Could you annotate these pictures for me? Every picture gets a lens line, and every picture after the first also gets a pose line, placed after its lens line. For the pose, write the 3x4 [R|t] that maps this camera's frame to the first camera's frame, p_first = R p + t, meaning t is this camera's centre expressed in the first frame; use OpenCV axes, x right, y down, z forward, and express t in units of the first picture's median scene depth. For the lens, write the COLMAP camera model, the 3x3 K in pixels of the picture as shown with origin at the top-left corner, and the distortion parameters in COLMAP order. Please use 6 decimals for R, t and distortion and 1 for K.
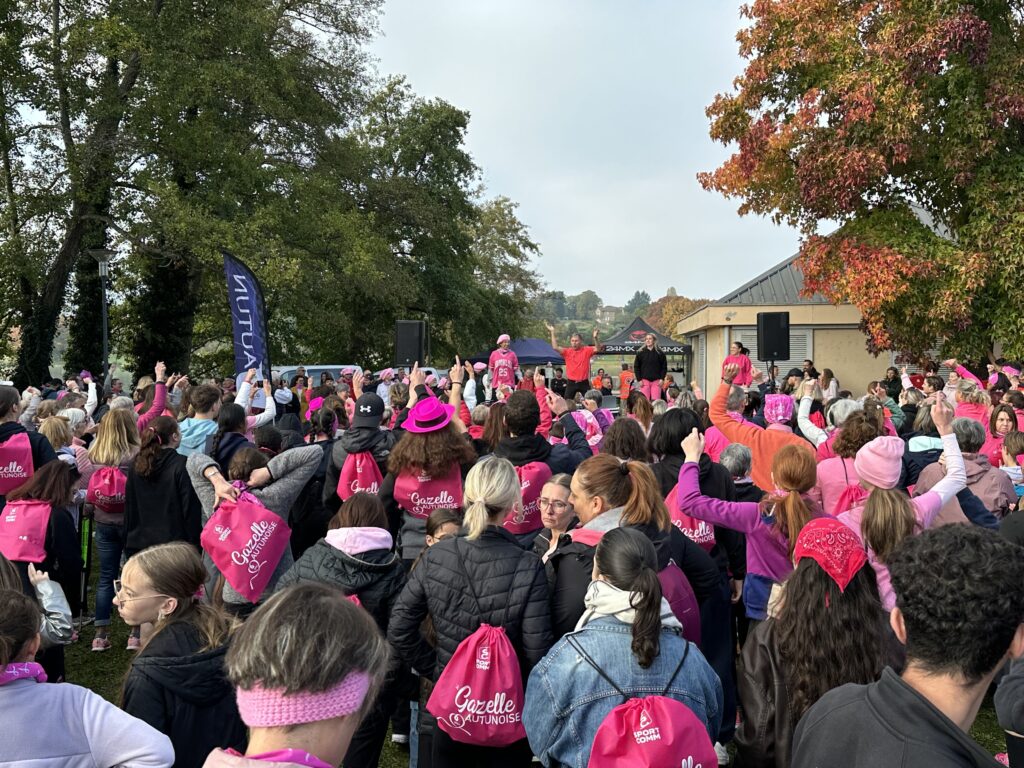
lens RADIAL K [[1387.0, 0, 500.1], [0, 1387.0, 376.4], [0, 0, 1]] dist [0.176120, -0.288842]
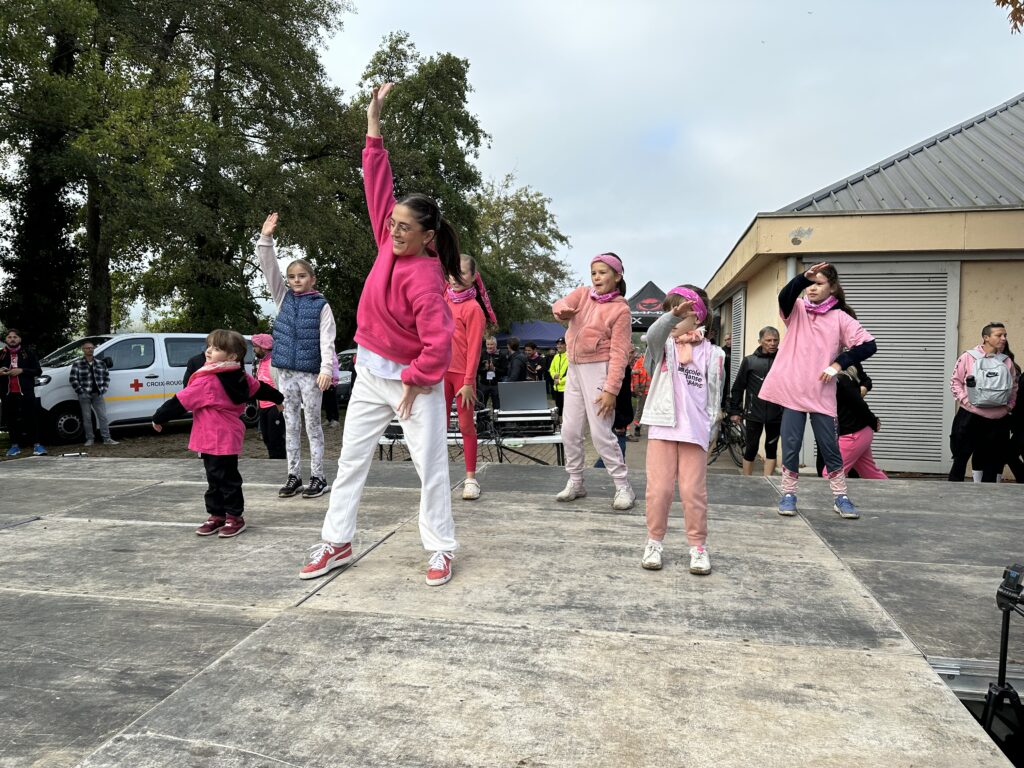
lens RADIAL K [[748.5, 0, 512.7], [0, 748.5, 392.4], [0, 0, 1]] dist [0.075038, -0.120048]
pose [[0.992103, 0.019379, -0.123918, 0.067505], [-0.015996, 0.999473, 0.028239, 0.006956], [0.124400, -0.026034, 0.991891, 0.507378]]
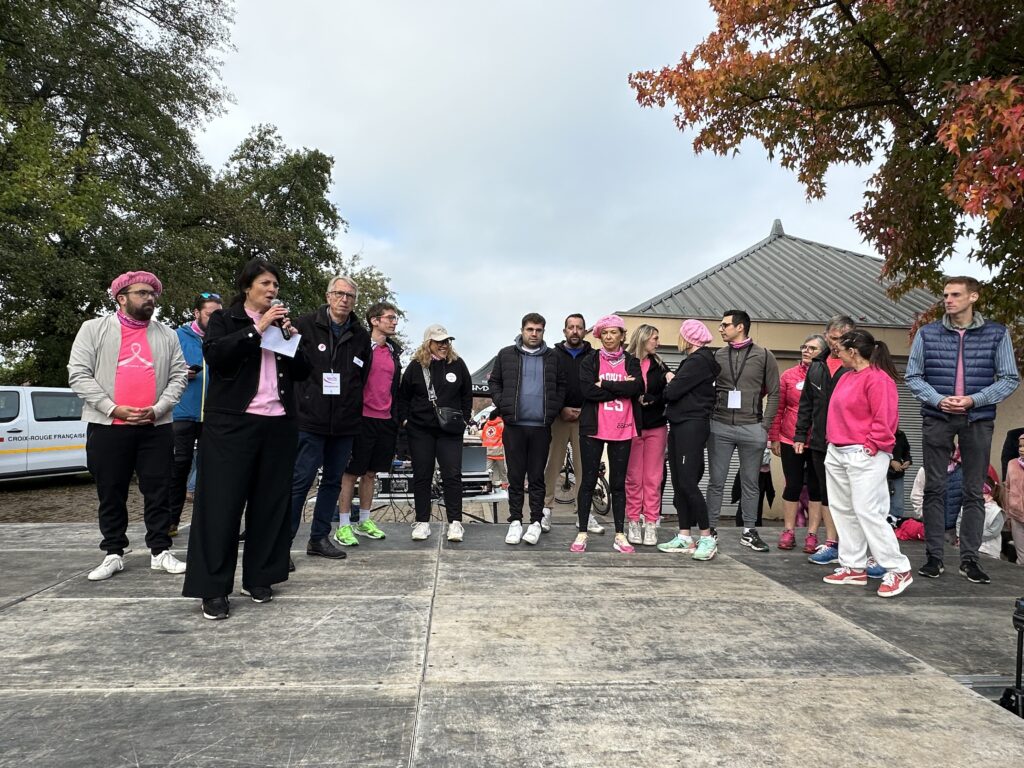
lens RADIAL K [[644.5, 0, 515.8], [0, 644.5, 383.2], [0, 0, 1]] dist [-0.002067, -0.000646]
pose [[0.984811, 0.044168, 0.167918, 0.036326], [-0.032420, 0.996872, -0.072076, 0.004733], [-0.170576, 0.065537, 0.983163, 0.509488]]
